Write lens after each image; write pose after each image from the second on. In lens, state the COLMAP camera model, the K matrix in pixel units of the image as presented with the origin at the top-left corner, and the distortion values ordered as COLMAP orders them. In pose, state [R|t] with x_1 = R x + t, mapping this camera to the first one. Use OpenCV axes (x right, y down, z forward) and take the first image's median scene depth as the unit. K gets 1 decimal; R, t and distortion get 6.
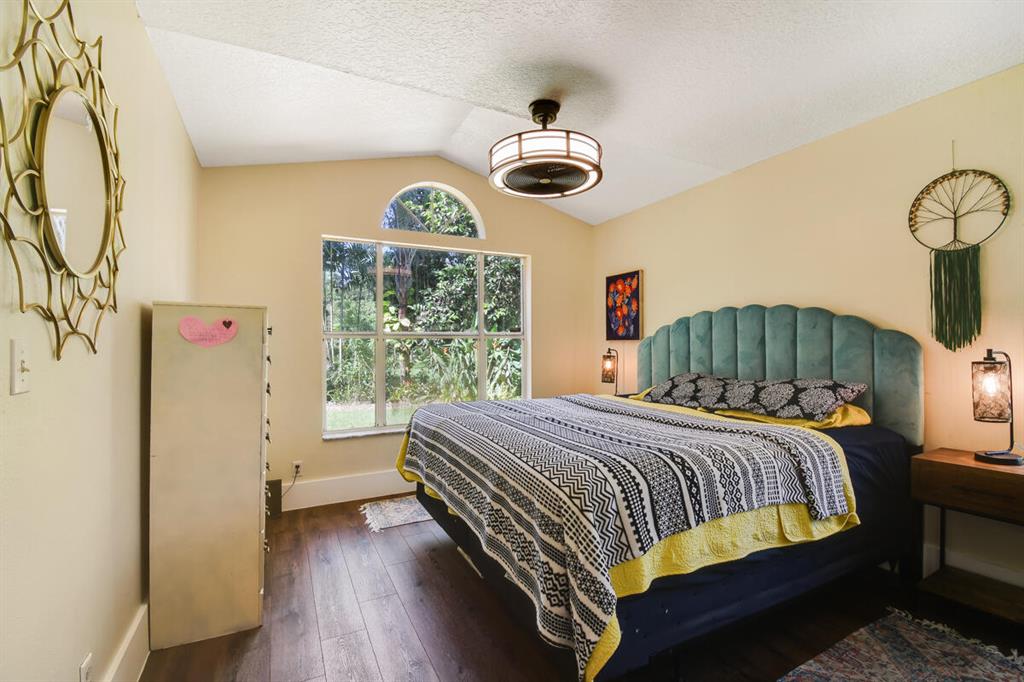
lens RADIAL K [[456.1, 0, 508.2], [0, 456.1, 335.7], [0, 0, 1]] dist [0.017443, -0.021983]
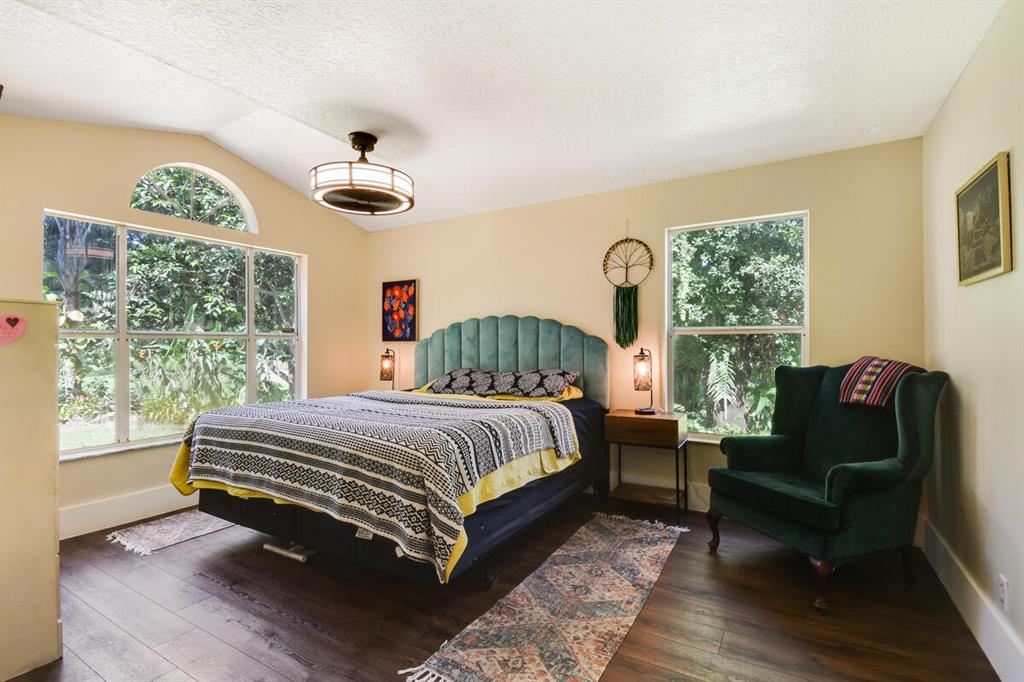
lens RADIAL K [[456.1, 0, 508.2], [0, 456.1, 335.7], [0, 0, 1]] dist [0.017443, -0.021983]
pose [[0.857733, 0.009864, 0.514000, -0.209307], [-0.009041, 0.999951, -0.004101, -0.003688], [-0.514016, -0.001129, 0.857780, -0.181175]]
